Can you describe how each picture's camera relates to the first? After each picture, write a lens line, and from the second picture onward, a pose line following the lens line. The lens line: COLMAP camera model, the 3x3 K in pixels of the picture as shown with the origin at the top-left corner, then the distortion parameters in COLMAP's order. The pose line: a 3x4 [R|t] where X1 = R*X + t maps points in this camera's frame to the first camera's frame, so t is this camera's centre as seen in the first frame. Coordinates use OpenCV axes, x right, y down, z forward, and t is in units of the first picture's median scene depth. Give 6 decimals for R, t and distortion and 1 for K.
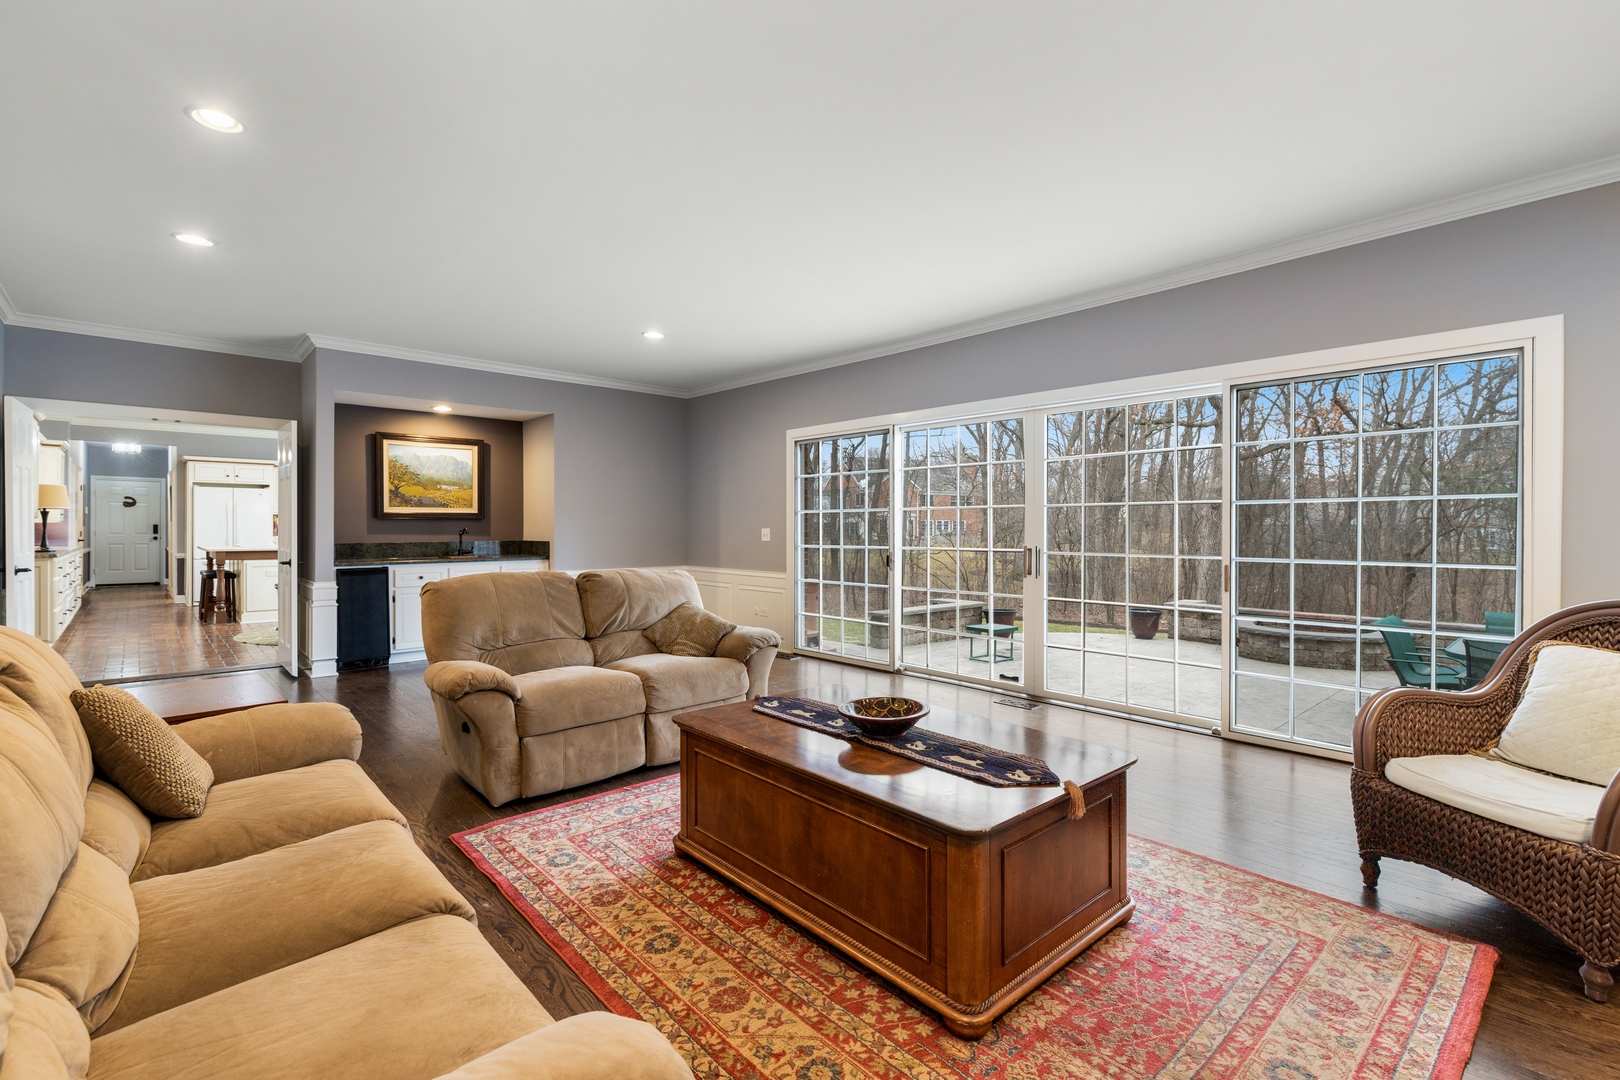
lens RADIAL K [[743.1, 0, 820.2], [0, 743.1, 536.4], [0, 0, 1]] dist [0.003472, 0.001361]
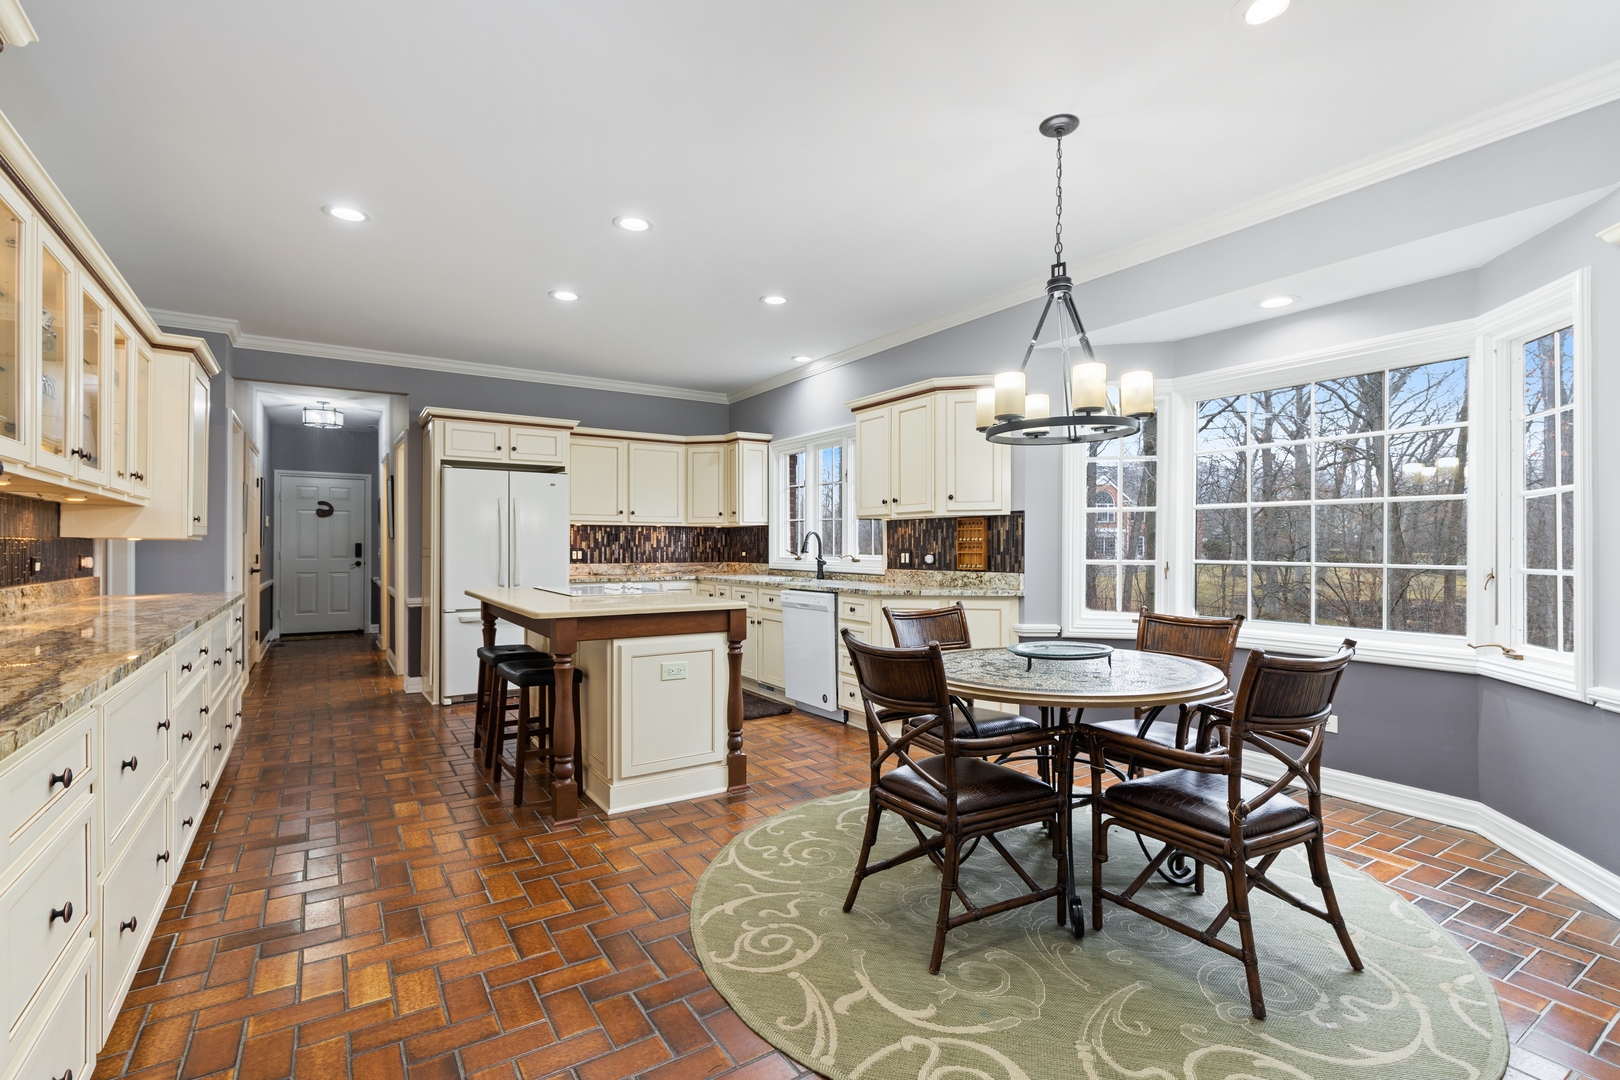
lens RADIAL K [[743.1, 0, 814.1], [0, 743.1, 548.1], [0, 0, 1]] dist [0.003472, 0.001361]
pose [[0.987749, -0.002421, -0.156031, -0.446627], [0.001442, 0.999979, -0.006389, -0.007979], [0.156043, 0.006085, 0.987732, 0.470723]]
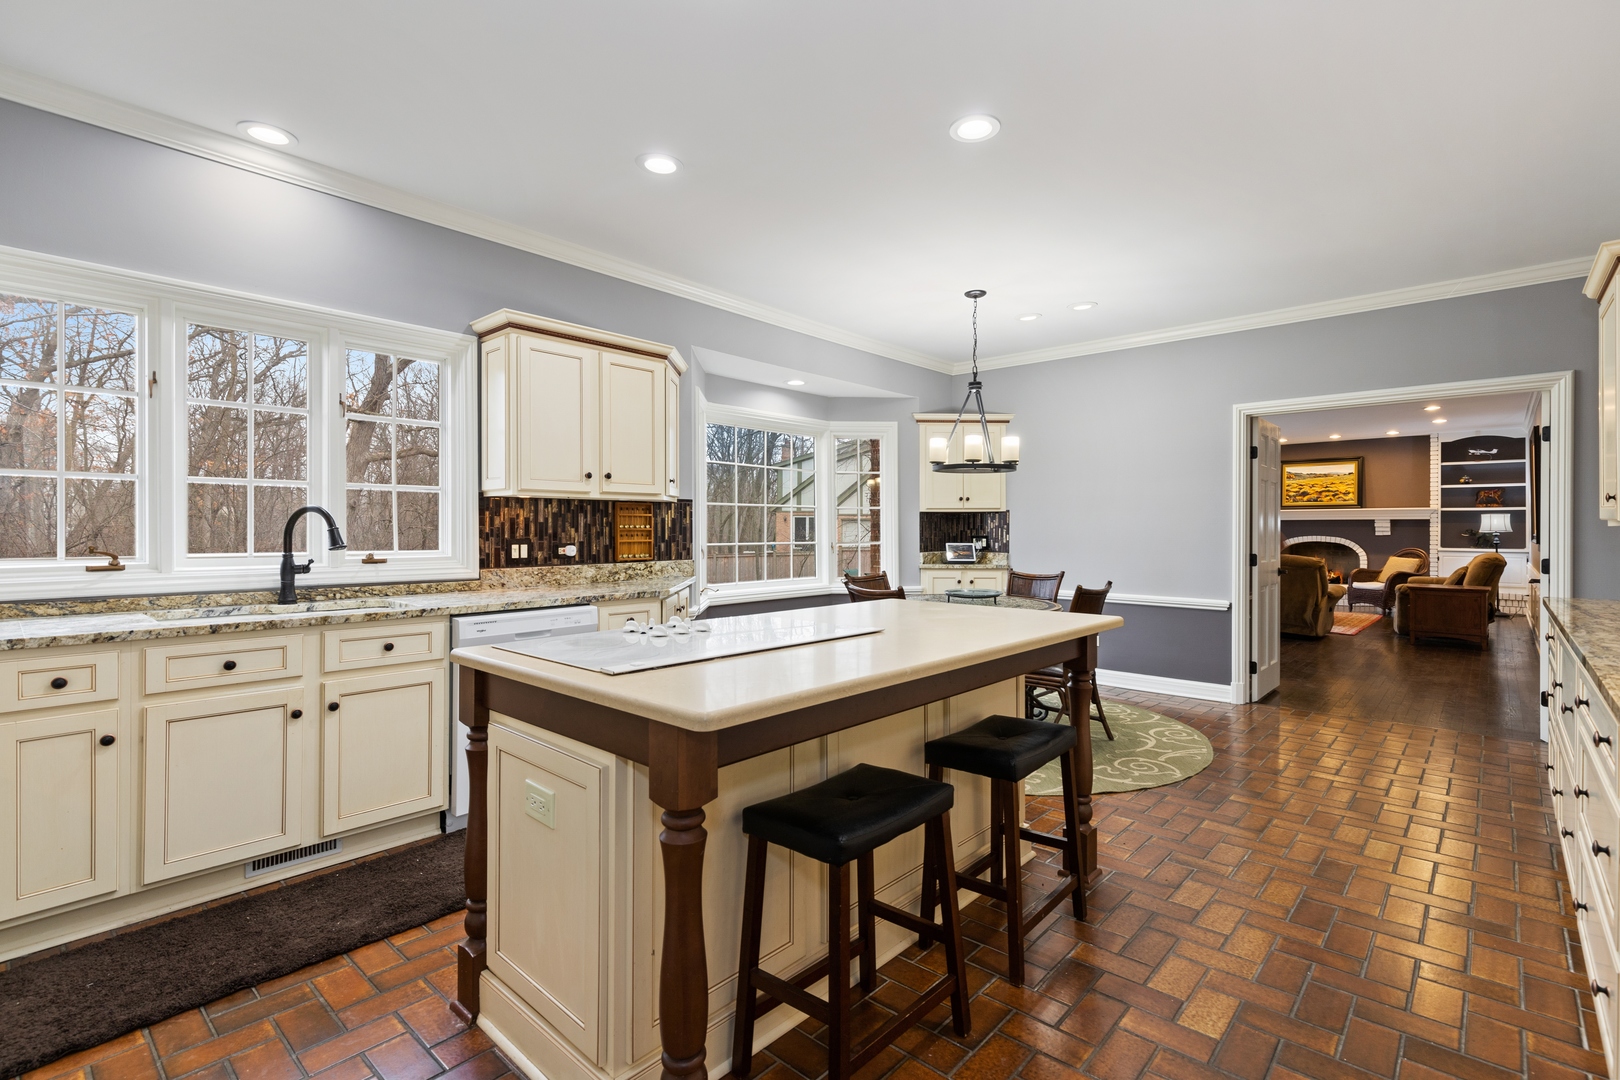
lens RADIAL K [[743.1, 0, 824.6], [0, 743.1, 525.5], [0, 0, 1]] dist [0.003472, 0.001361]
pose [[-0.094224, 0.003287, 0.995546, -1.589988], [0.010366, 0.999944, -0.002321, -0.027213], [-0.995497, 0.010101, -0.094253, 1.625986]]
